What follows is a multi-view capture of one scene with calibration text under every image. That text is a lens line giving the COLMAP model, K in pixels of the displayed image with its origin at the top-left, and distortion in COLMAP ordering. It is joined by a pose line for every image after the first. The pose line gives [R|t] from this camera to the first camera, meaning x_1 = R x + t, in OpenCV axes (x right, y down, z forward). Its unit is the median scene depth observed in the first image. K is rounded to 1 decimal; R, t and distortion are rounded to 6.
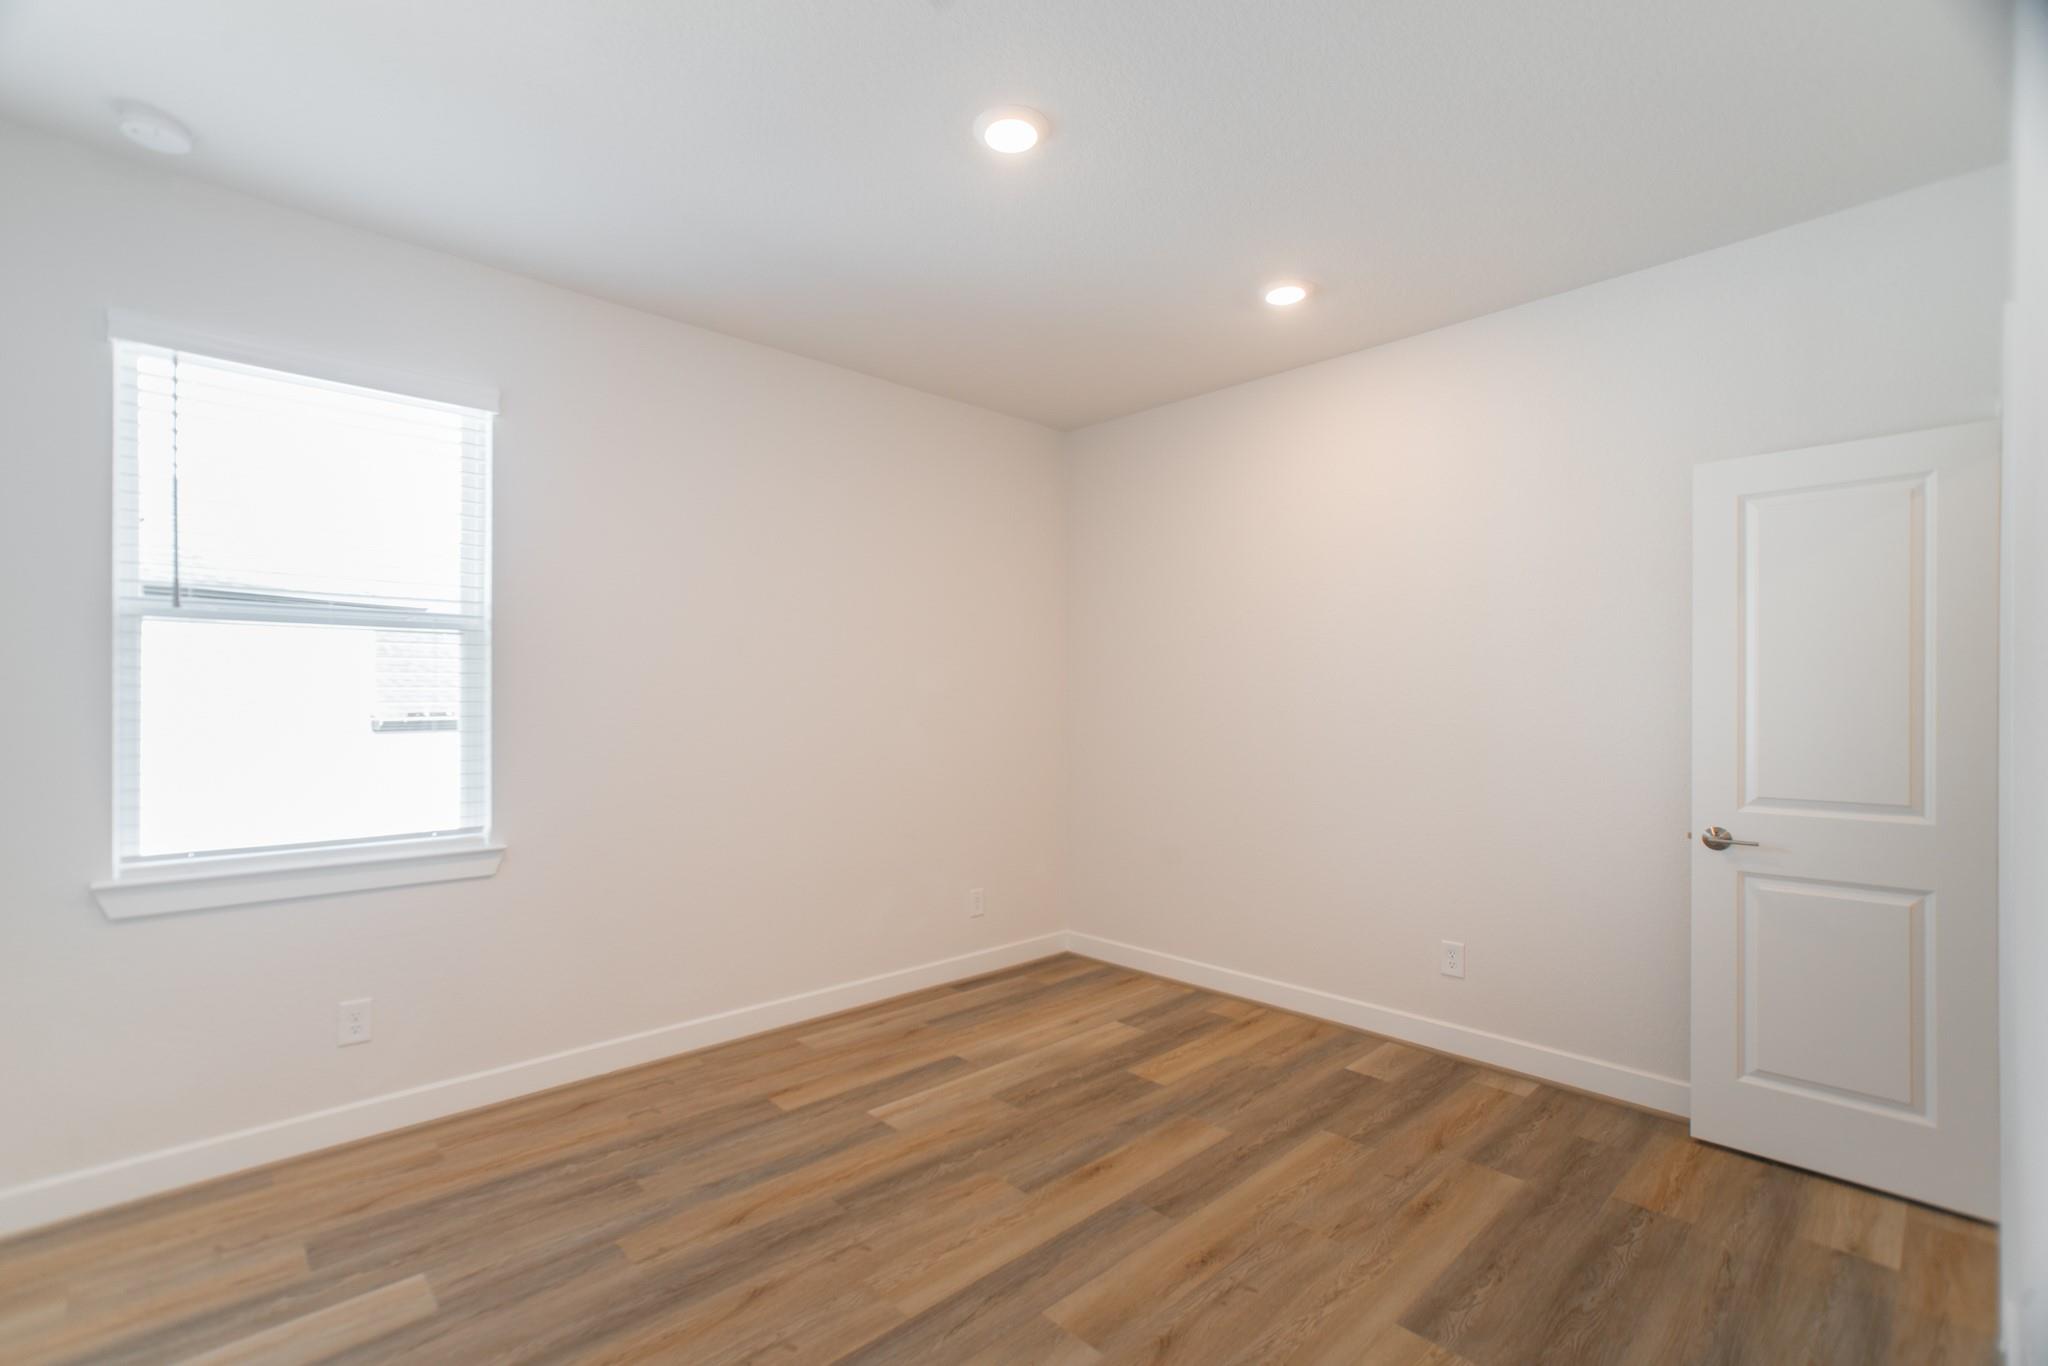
lens RADIAL K [[918.4, 0, 1002.8], [0, 918.4, 682.0], [0, 0, 1]] dist [-0.031206, 0.016988]
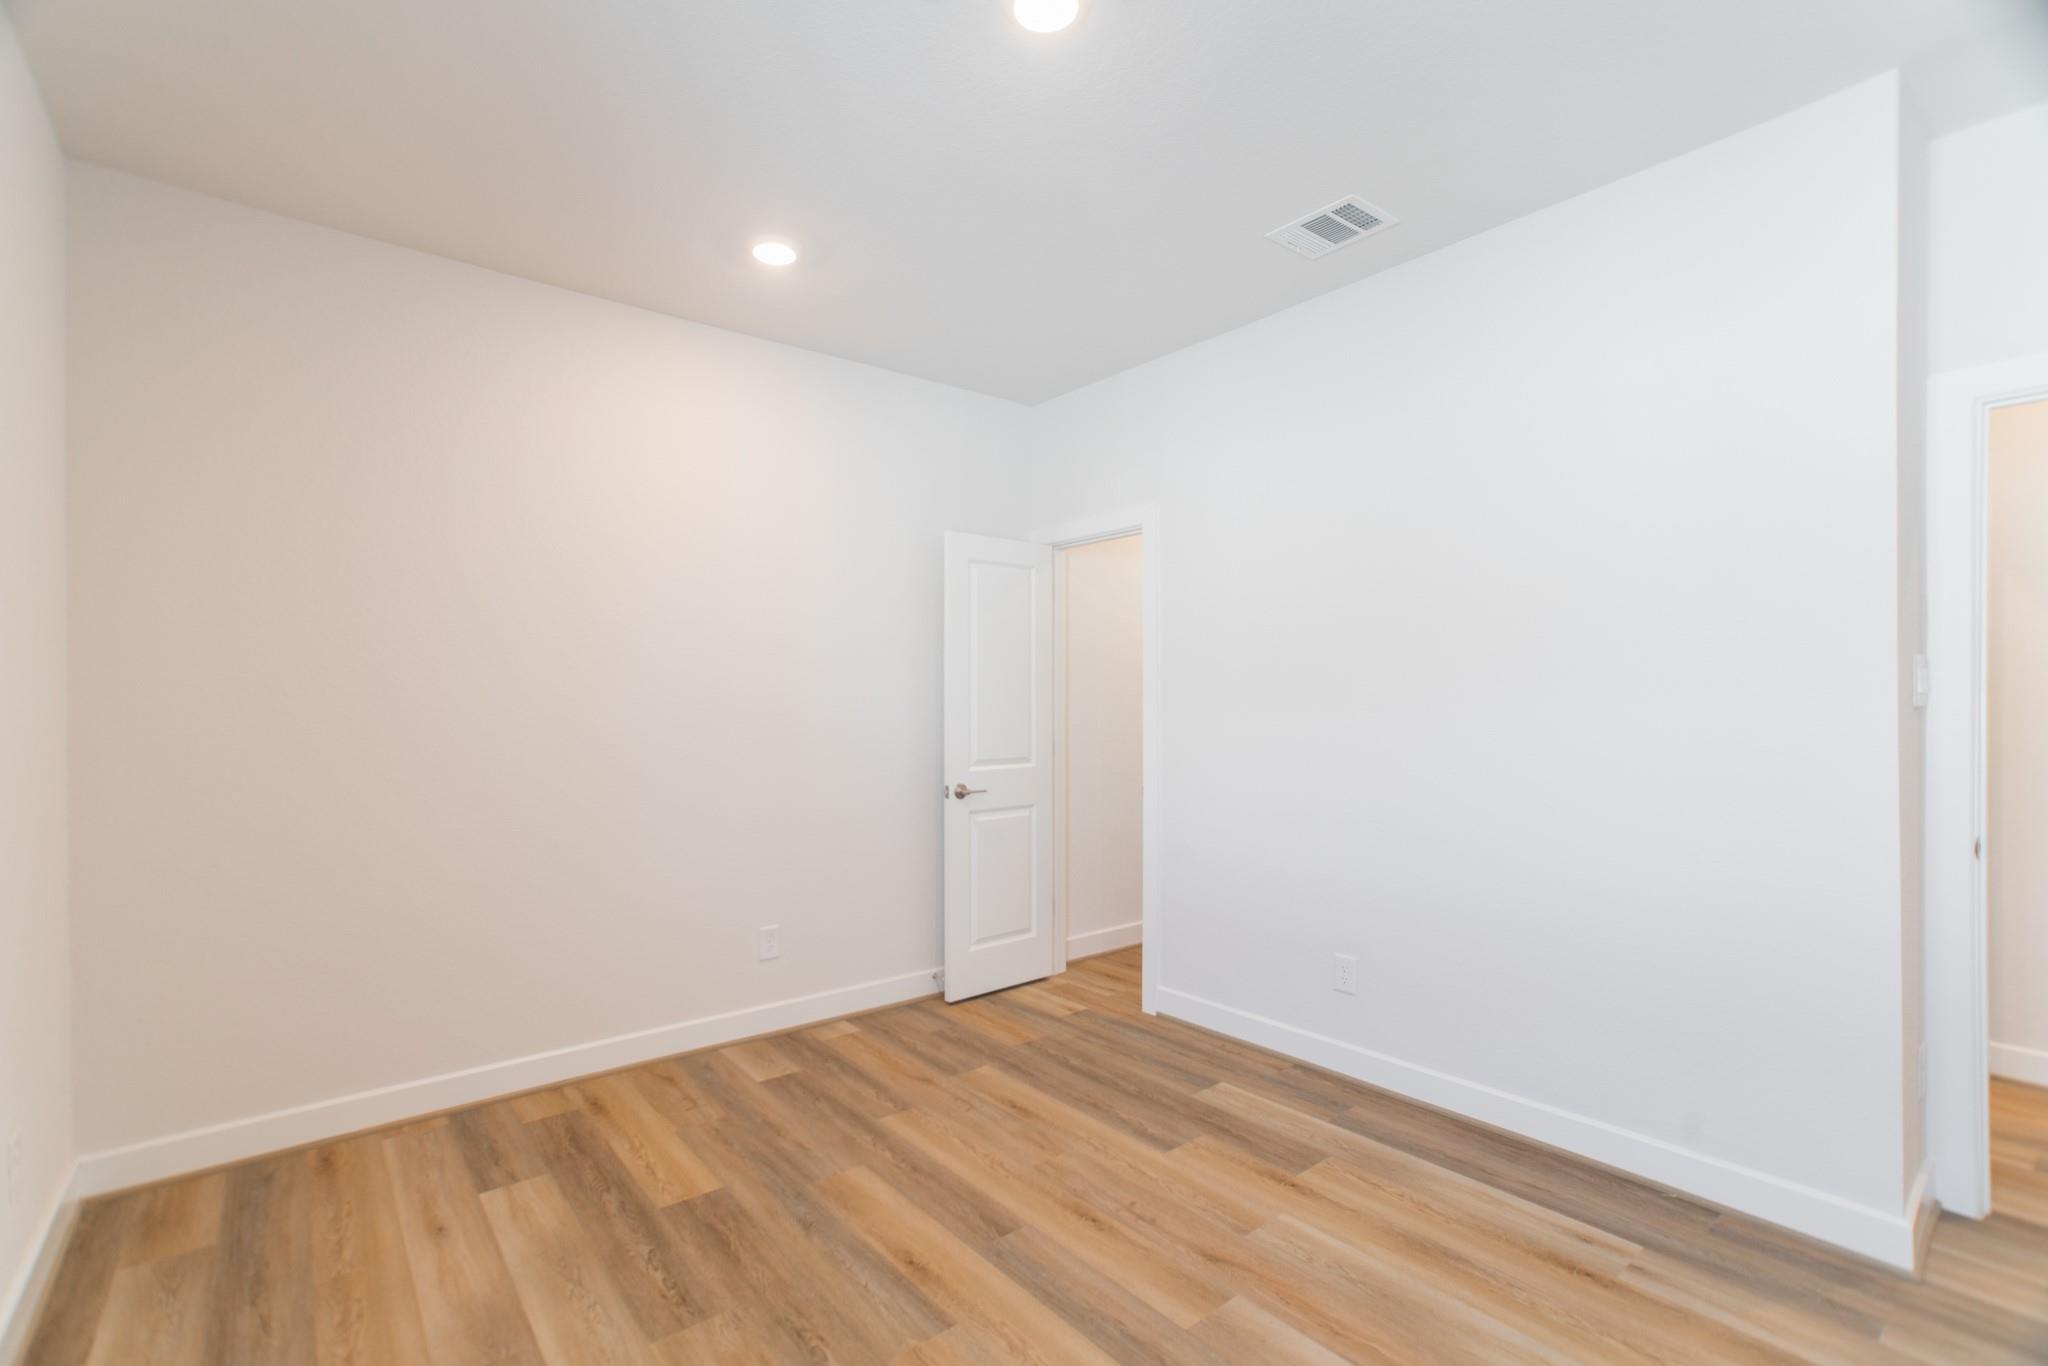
lens RADIAL K [[918.4, 0, 1004.4], [0, 918.4, 694.5], [0, 0, 1]] dist [-0.031206, 0.016988]
pose [[0.071939, 0.004821, 0.997397, -0.658898], [-0.018770, 0.999818, -0.003478, 0.020565], [-0.997232, -0.018471, 0.072016, 0.801881]]
